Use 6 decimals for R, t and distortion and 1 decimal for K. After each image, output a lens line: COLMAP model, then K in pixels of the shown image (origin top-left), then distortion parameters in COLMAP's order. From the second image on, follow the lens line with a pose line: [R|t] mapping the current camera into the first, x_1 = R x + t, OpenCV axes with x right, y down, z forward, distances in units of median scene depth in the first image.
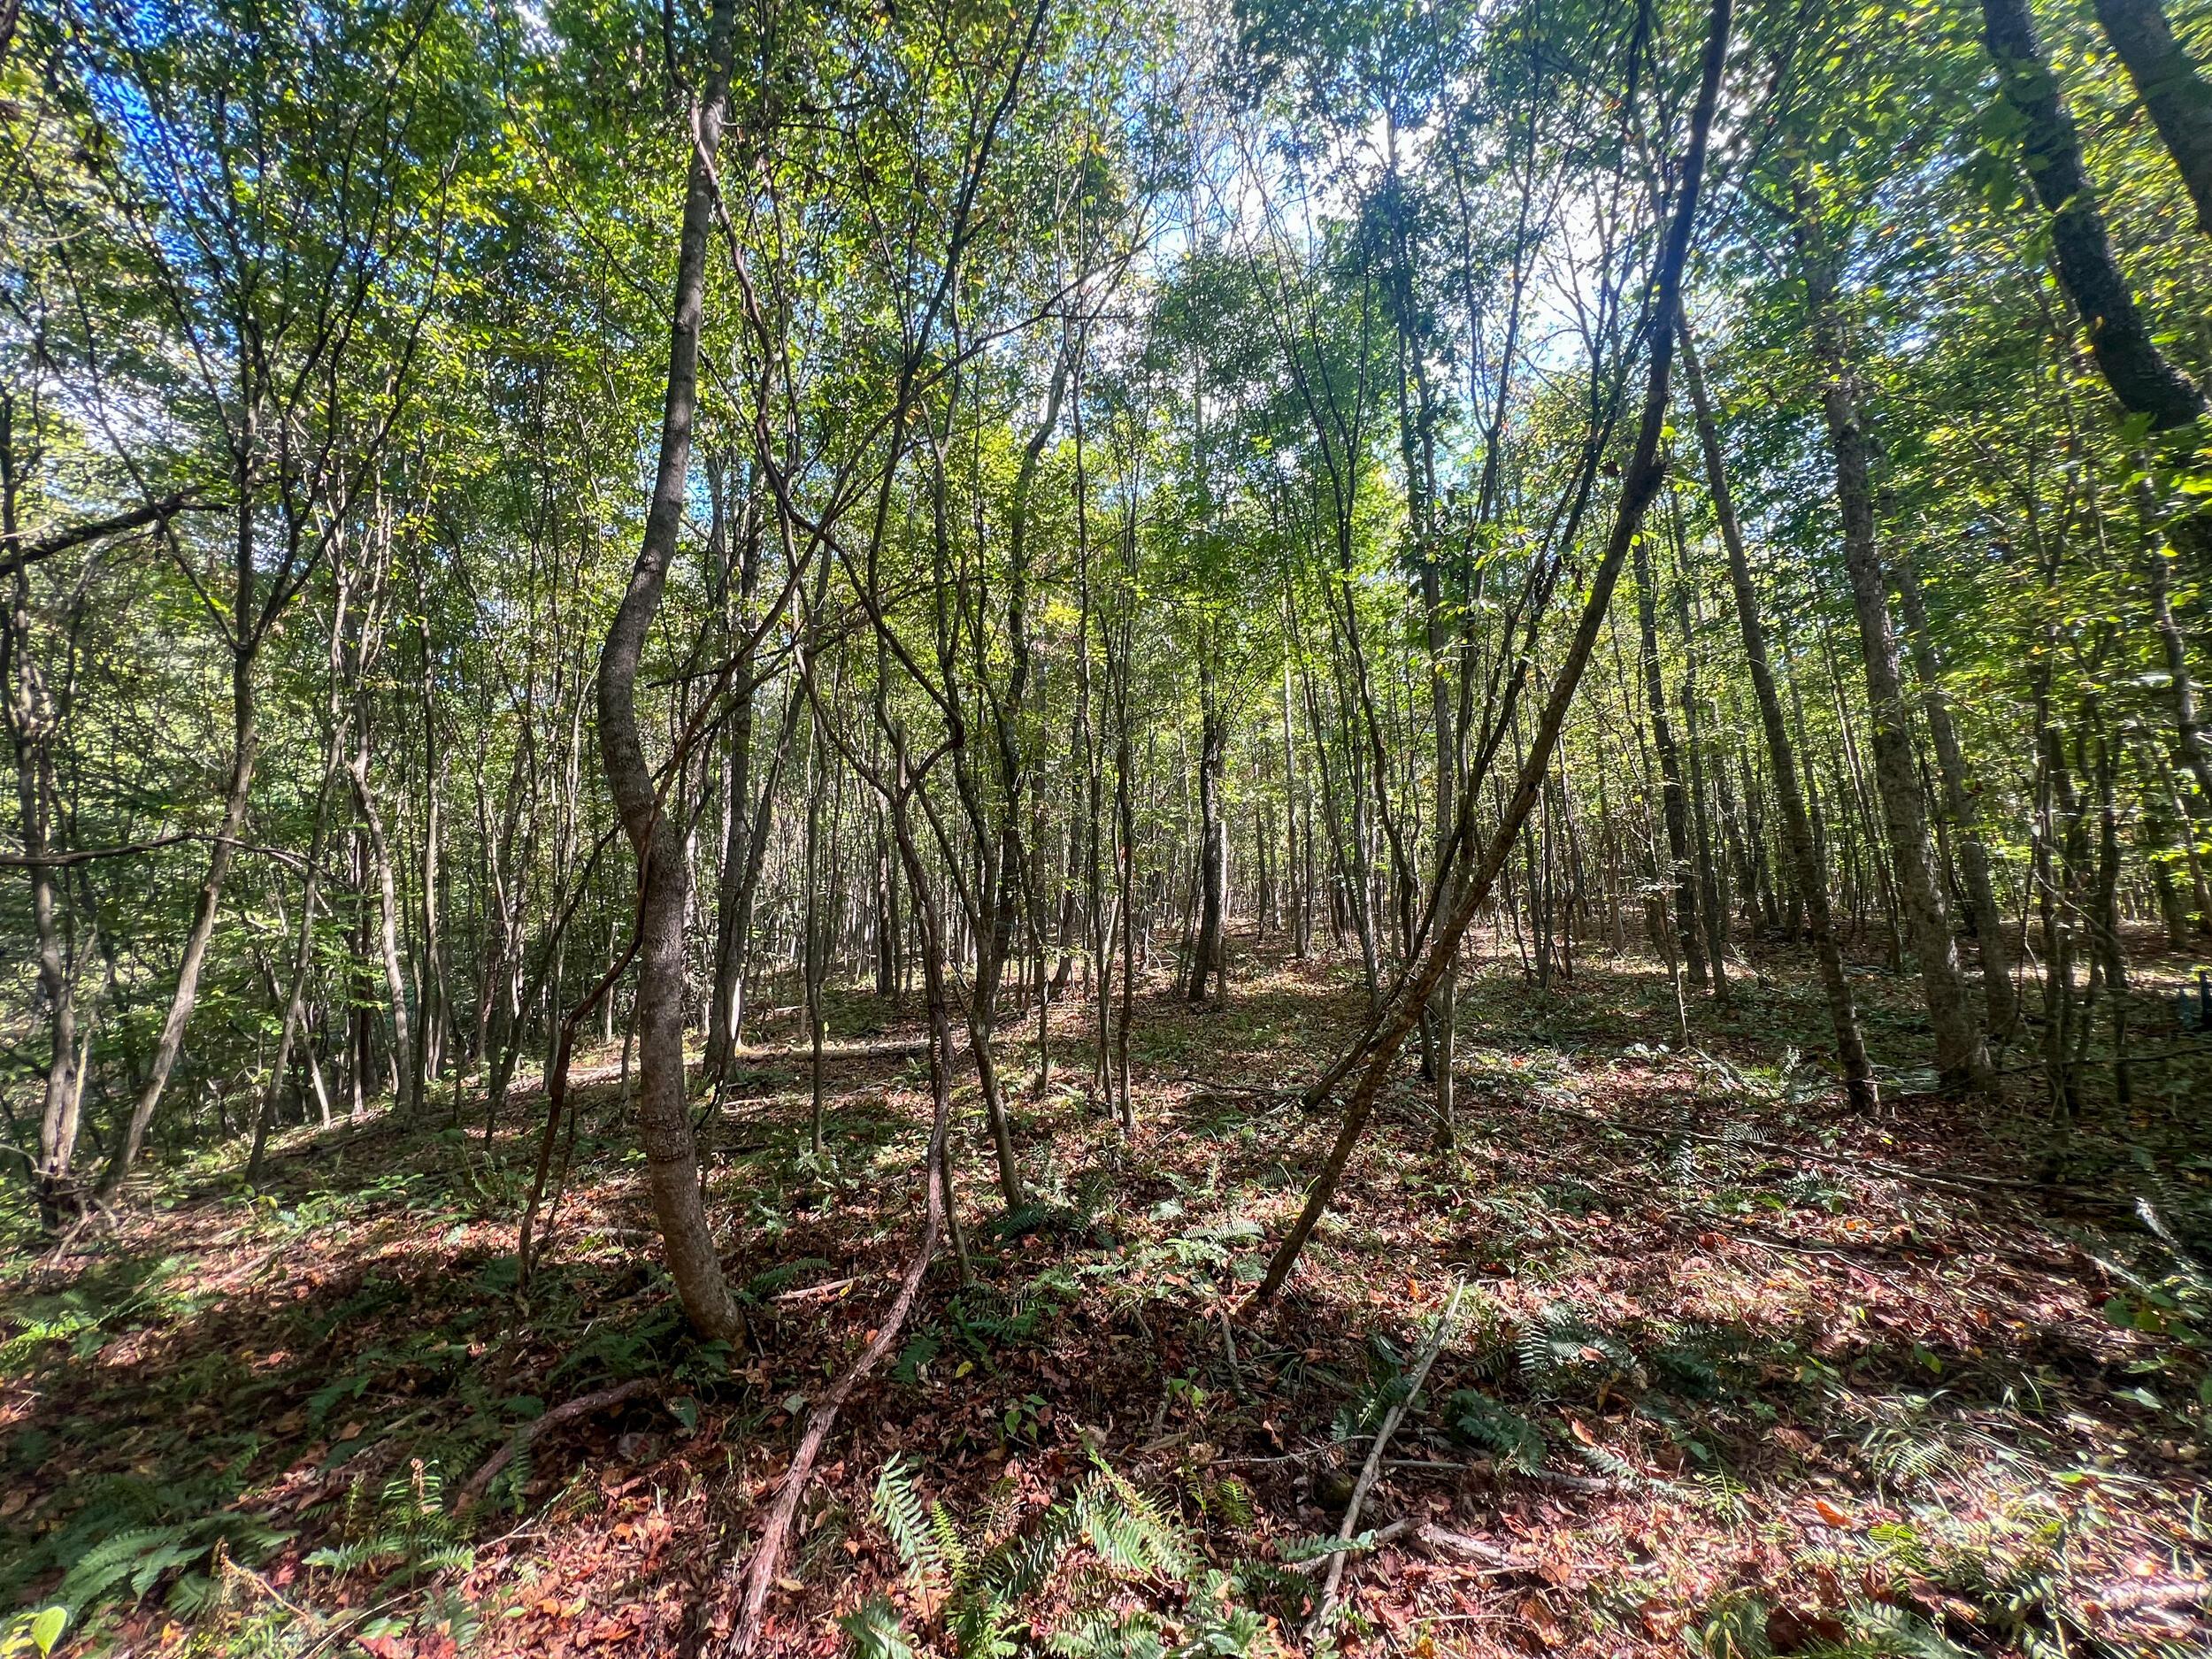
lens RADIAL K [[904.2, 0, 1106.0], [0, 904.2, 829.5], [0, 0, 1]] dist [0.000764, 0.000044]
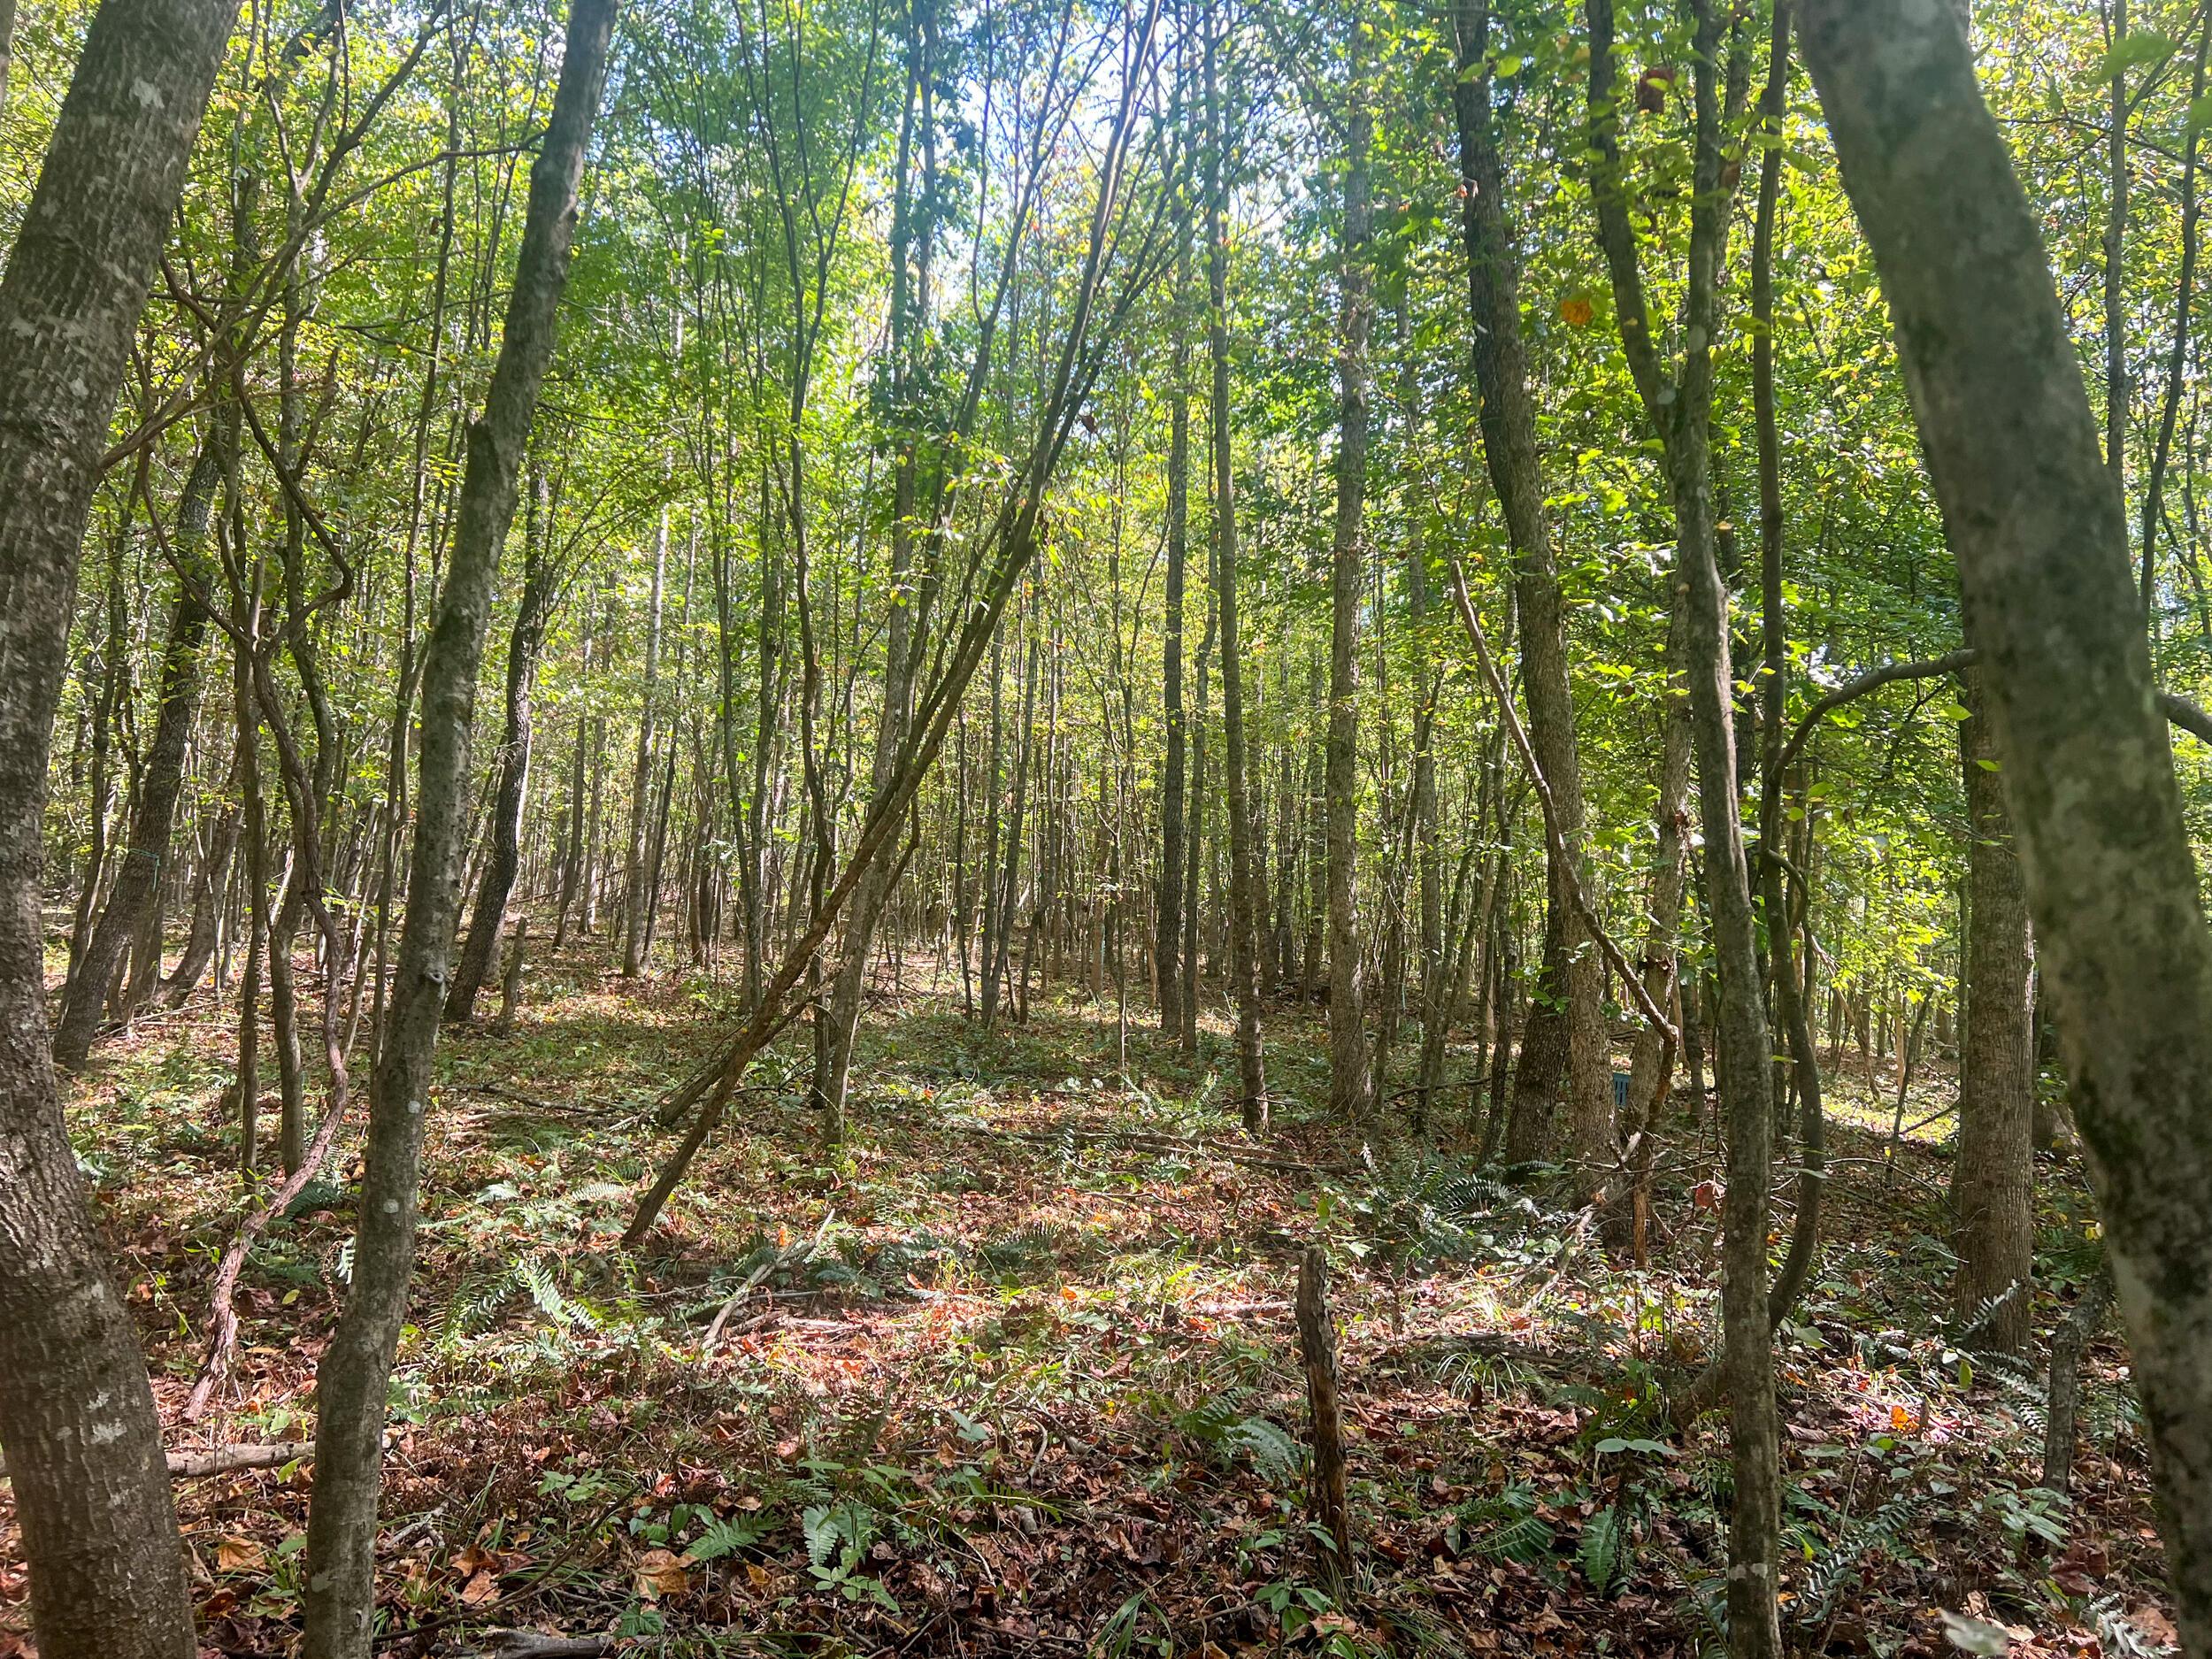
lens RADIAL K [[1562.1, 0, 1106.0], [0, 1562.1, 829.5], [0, 0, 1]] dist [0.006989, -0.003104]
pose [[0.870536, 0.110225, 0.479602, -0.044305], [-0.127419, 0.991843, 0.003329, 0.004664], [-0.475323, -0.064008, 0.877480, -0.127872]]
